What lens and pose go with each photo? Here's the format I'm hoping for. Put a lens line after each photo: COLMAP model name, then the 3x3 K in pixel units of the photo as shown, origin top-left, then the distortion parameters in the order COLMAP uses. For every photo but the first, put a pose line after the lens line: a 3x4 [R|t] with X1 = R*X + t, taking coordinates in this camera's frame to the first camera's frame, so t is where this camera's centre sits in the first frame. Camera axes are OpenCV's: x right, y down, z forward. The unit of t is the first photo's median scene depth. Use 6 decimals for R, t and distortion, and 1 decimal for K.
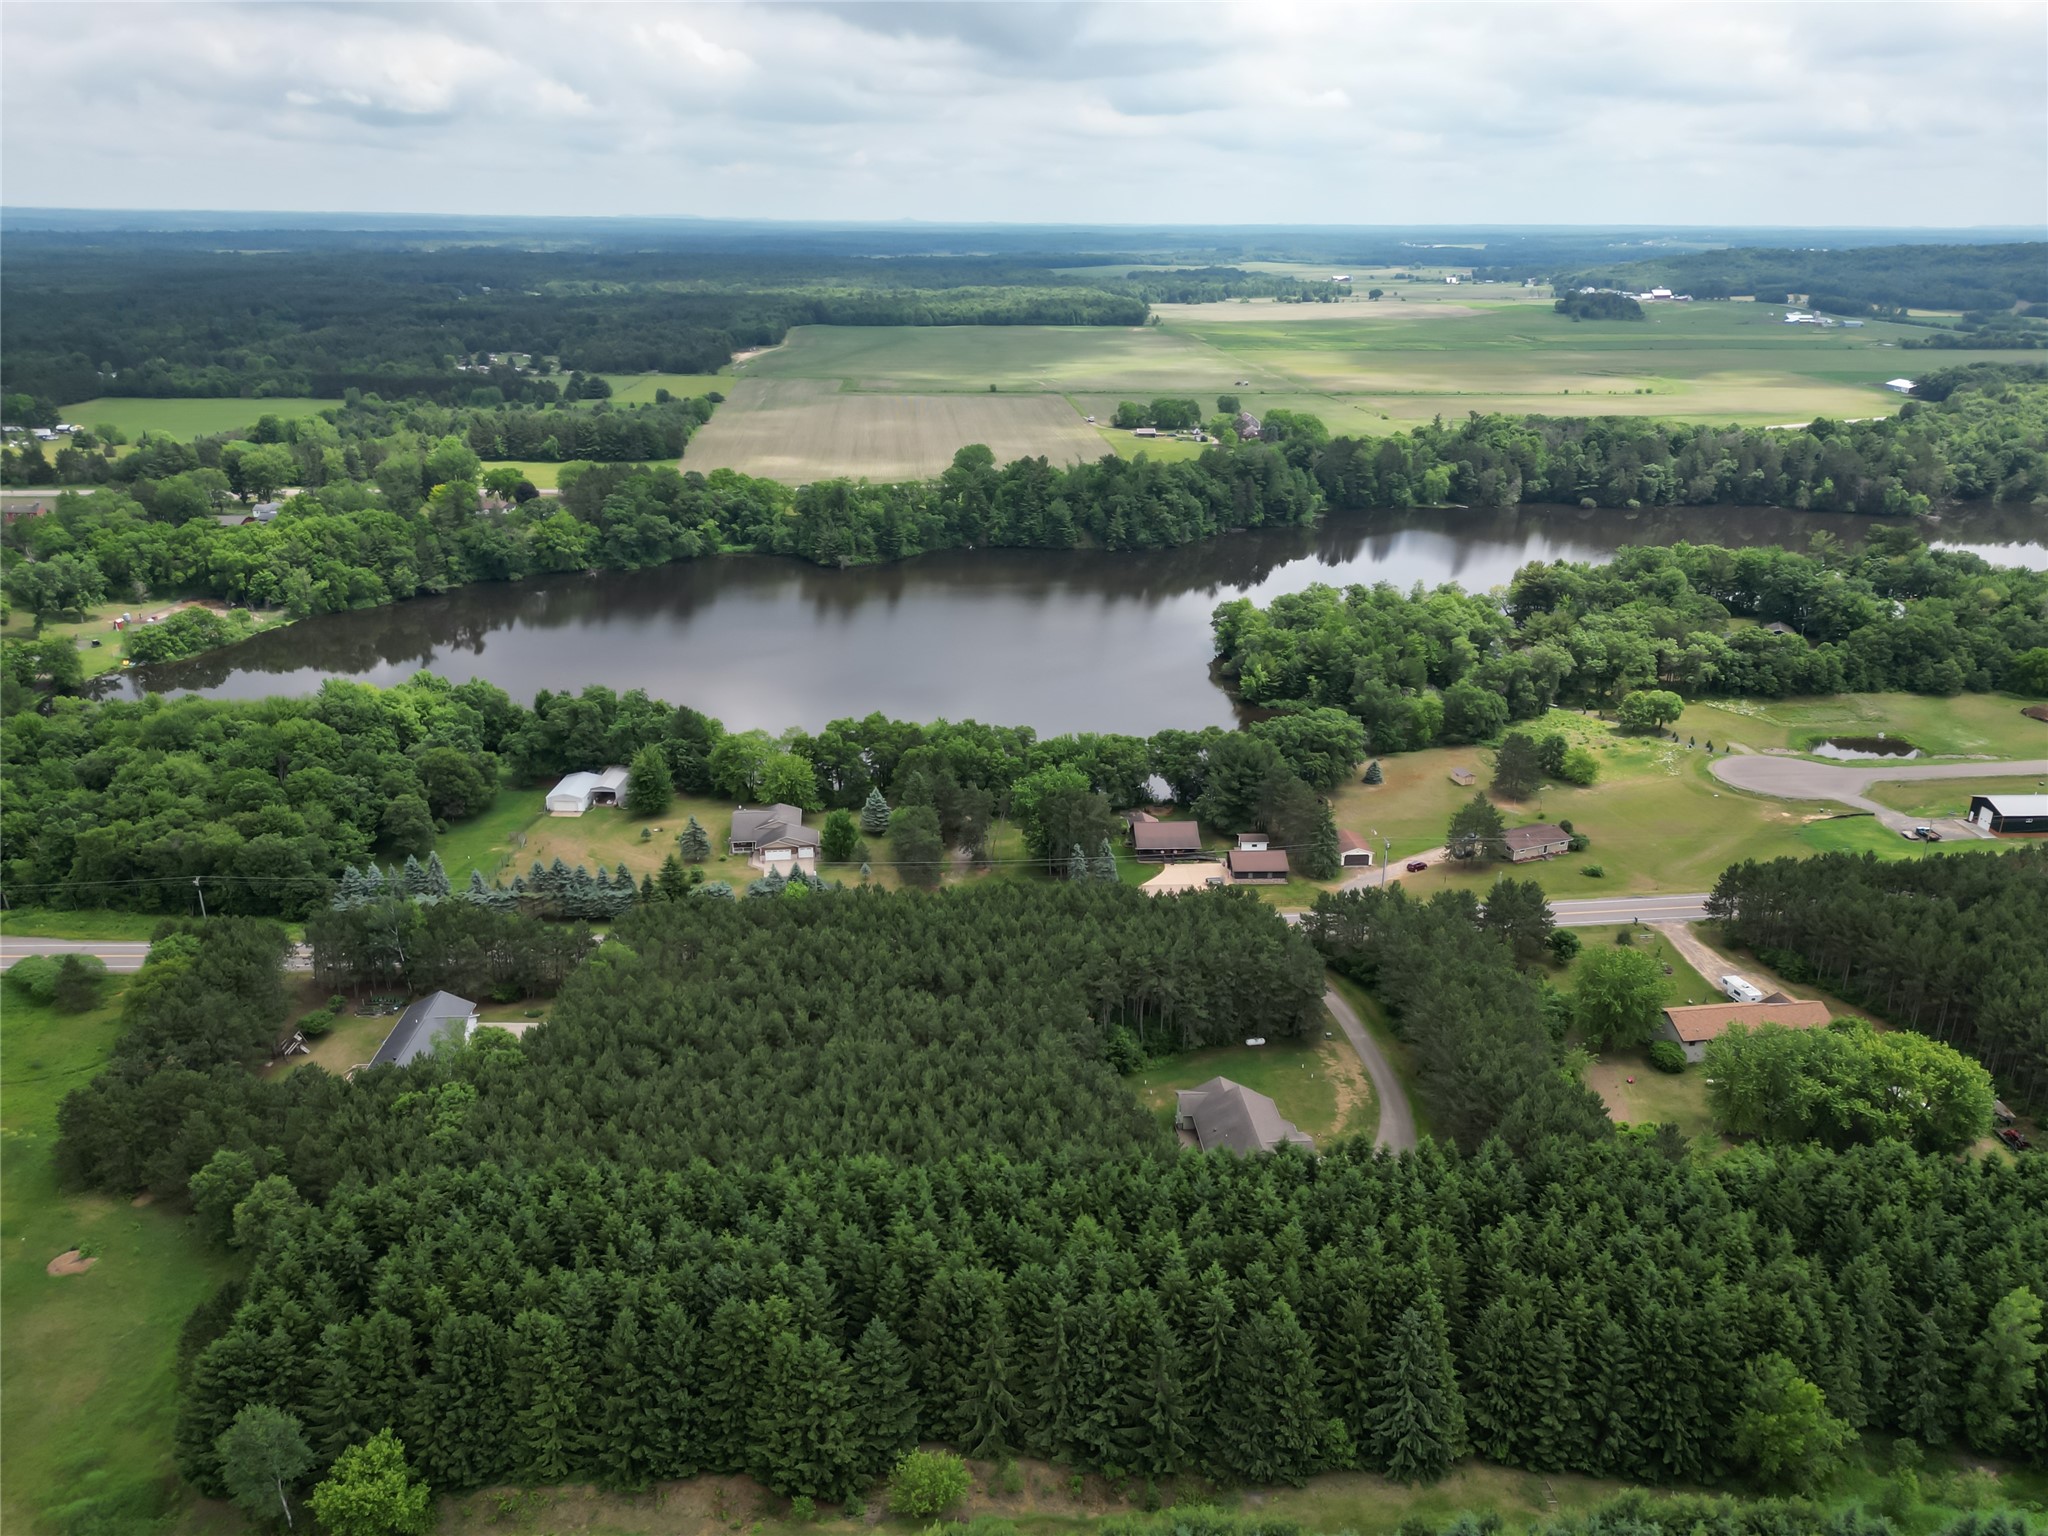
lens RADIAL K [[1448.7, 0, 1024.0], [0, 1448.7, 768.0], [0, 0, 1]] dist [0.076447, -0.076938]
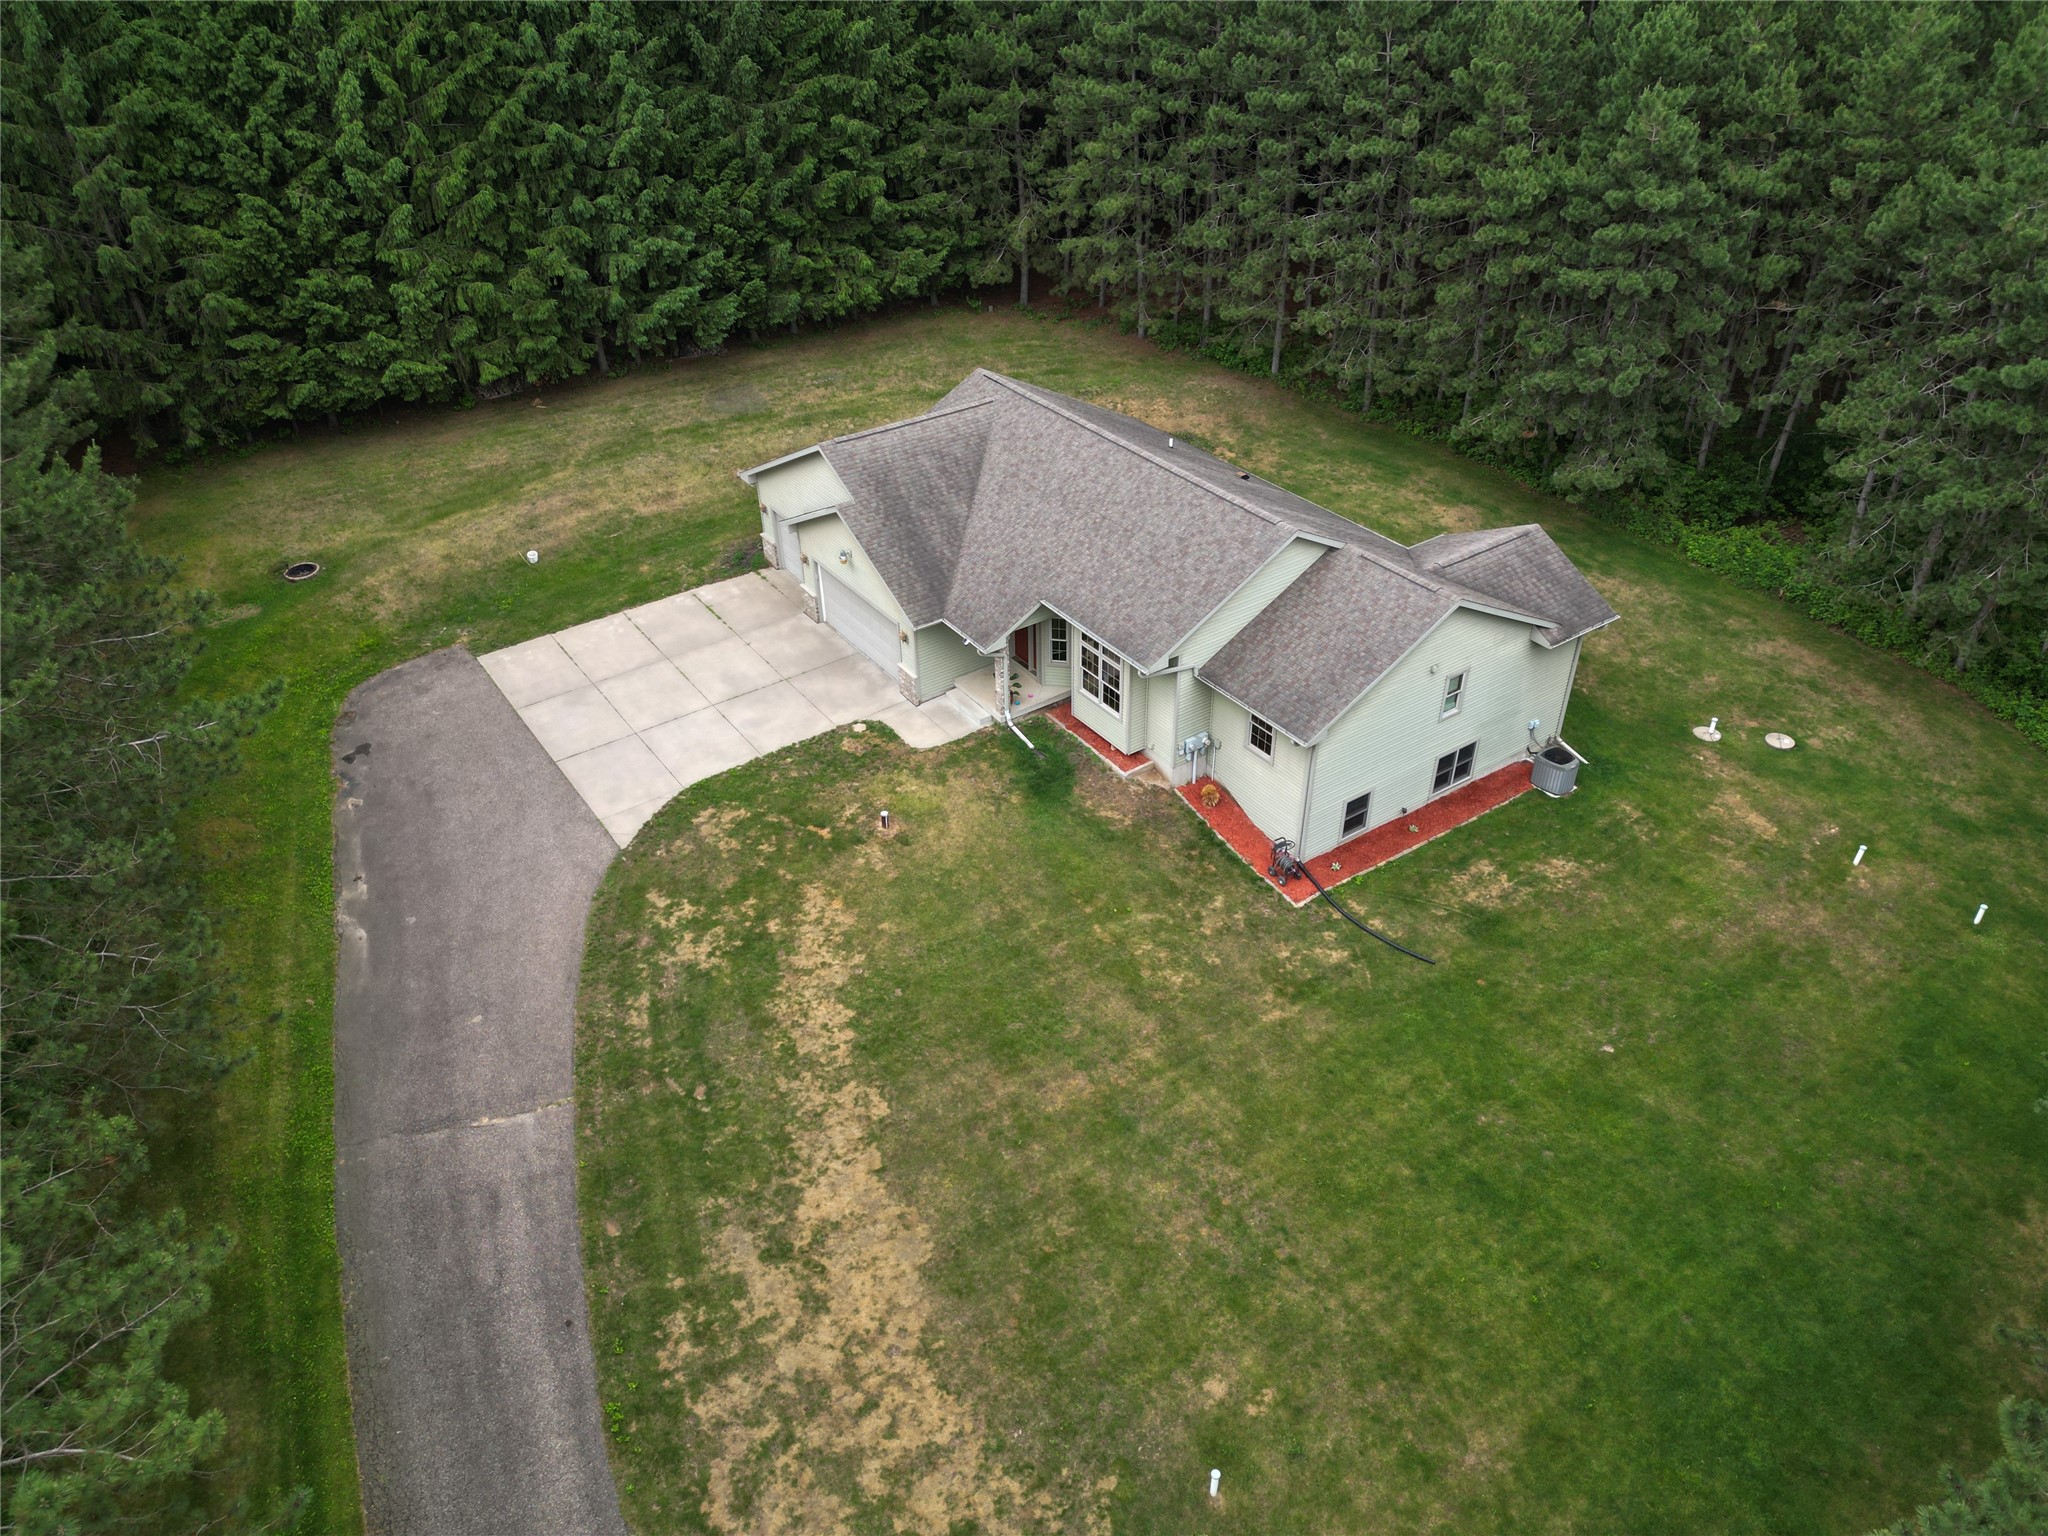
lens RADIAL K [[1421.5, 0, 1018.9], [0, 1421.5, 771.7], [0, 0, 1]] dist [0.072618, -0.059862]
pose [[-0.862785, 0.301041, -0.406173, 0.190723], [-0.164554, 0.592434, 0.788634, 0.075176], [0.478042, 0.747259, -0.461606, 0.799049]]
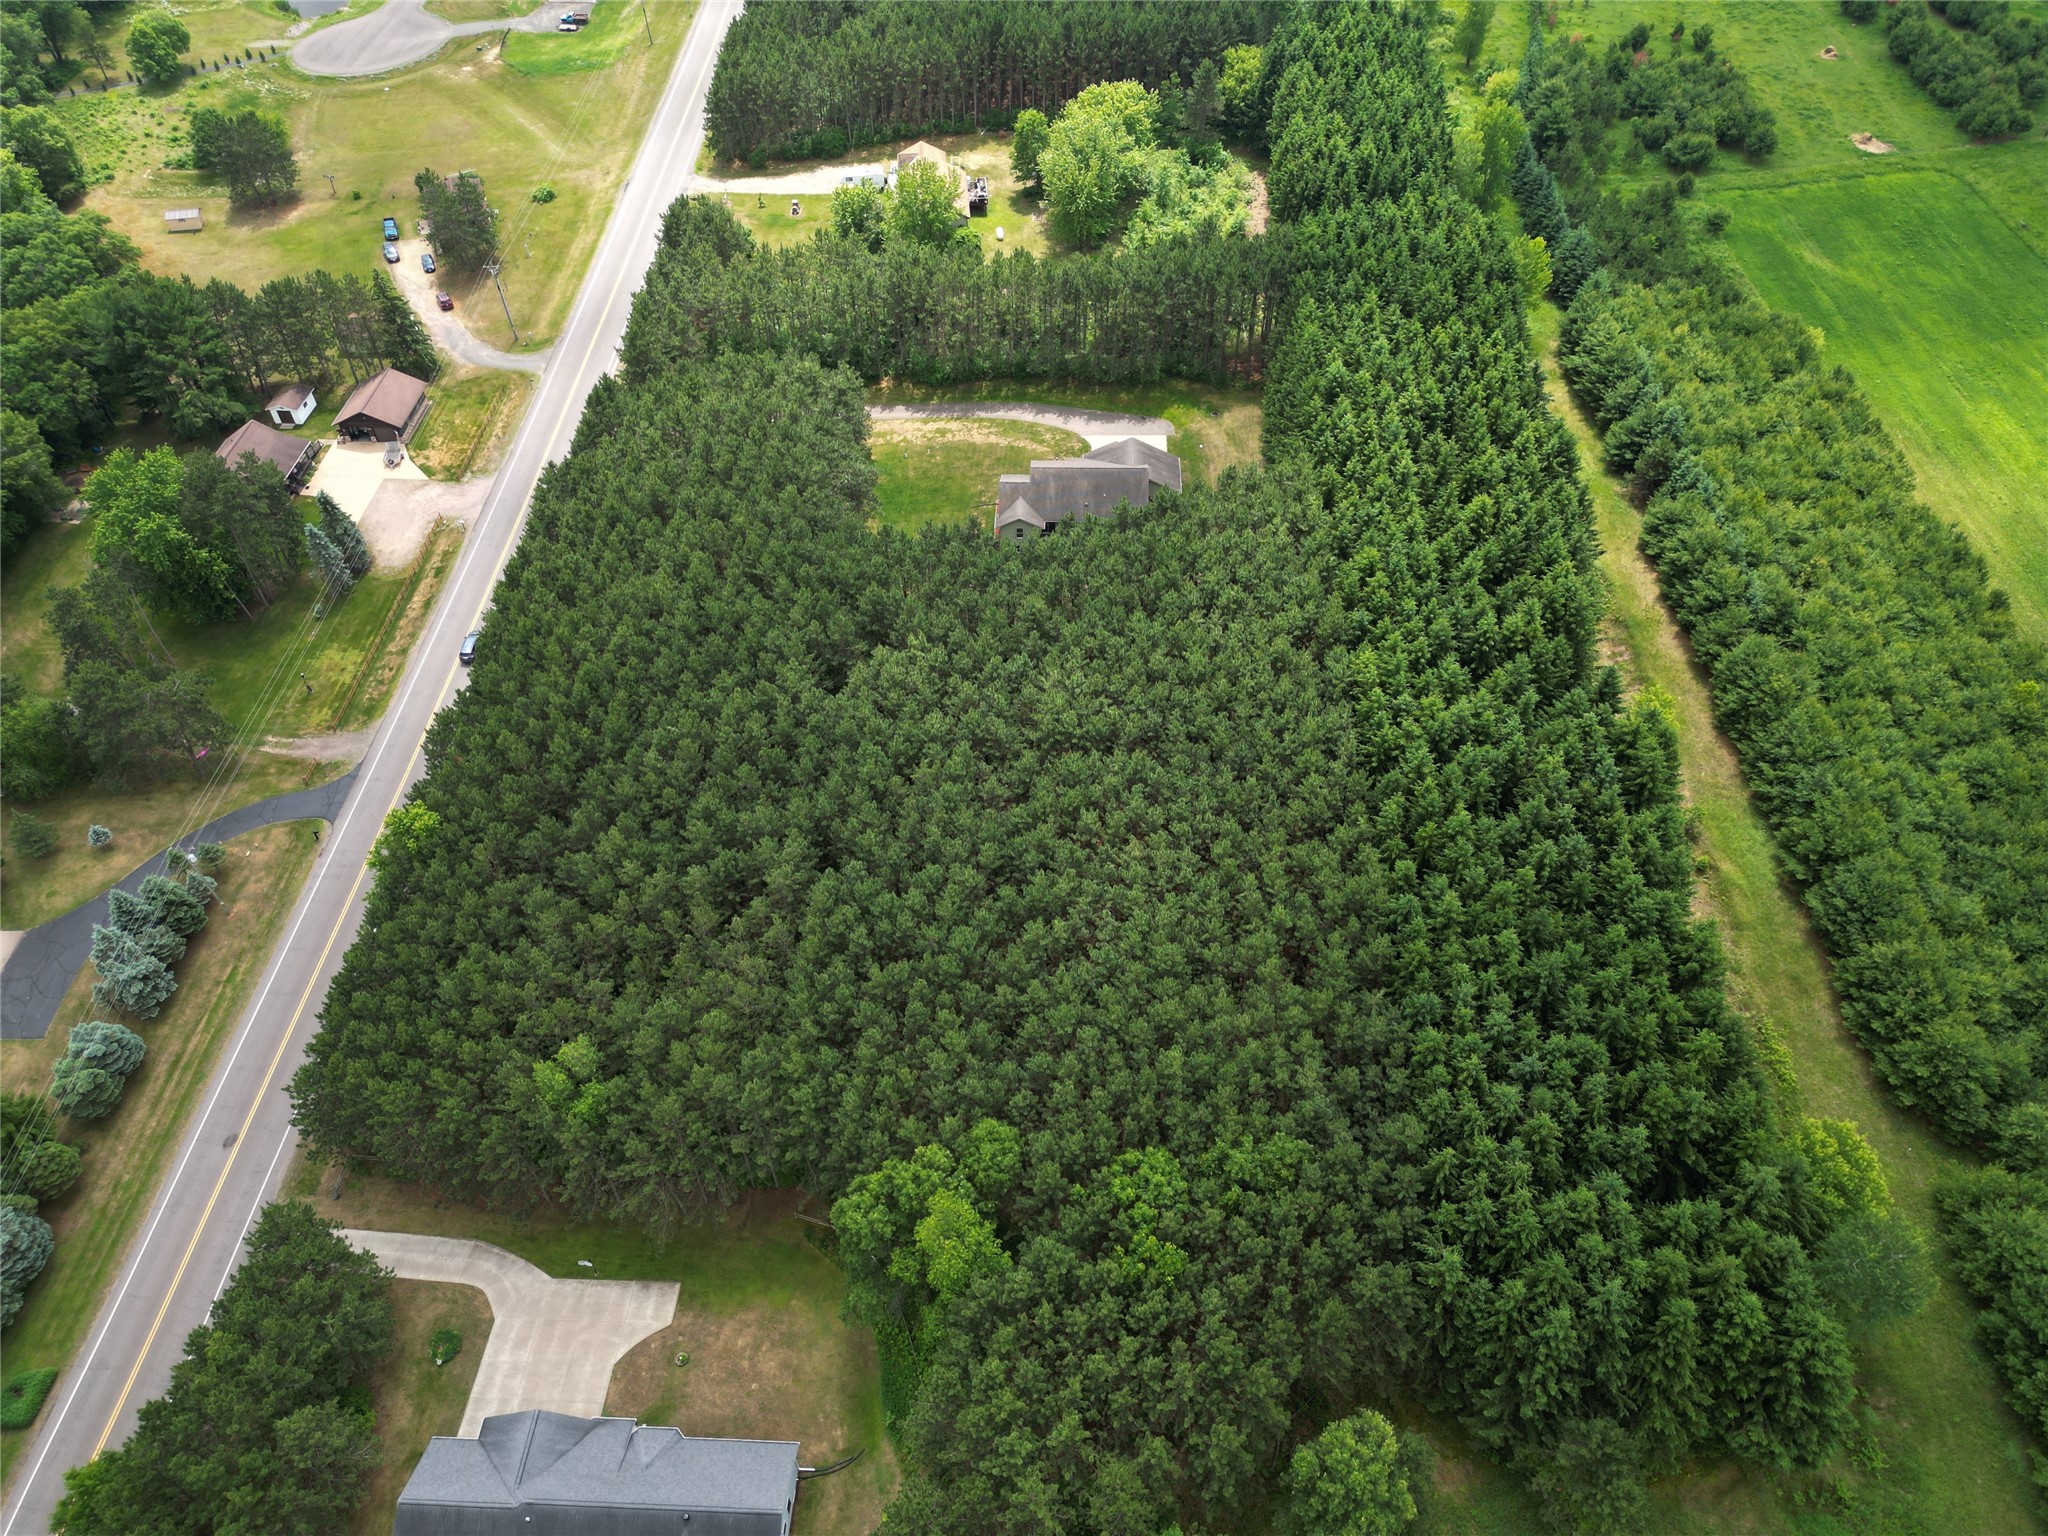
lens RADIAL K [[1421.5, 0, 1018.9], [0, 1421.5, 771.7], [0, 0, 1]] dist [0.072618, -0.059862]
pose [[0.109180, -0.733142, 0.671254, -0.426385], [0.367369, 0.657241, 0.658084, -0.175497], [-0.923645, 0.174749, 0.341091, 0.542822]]
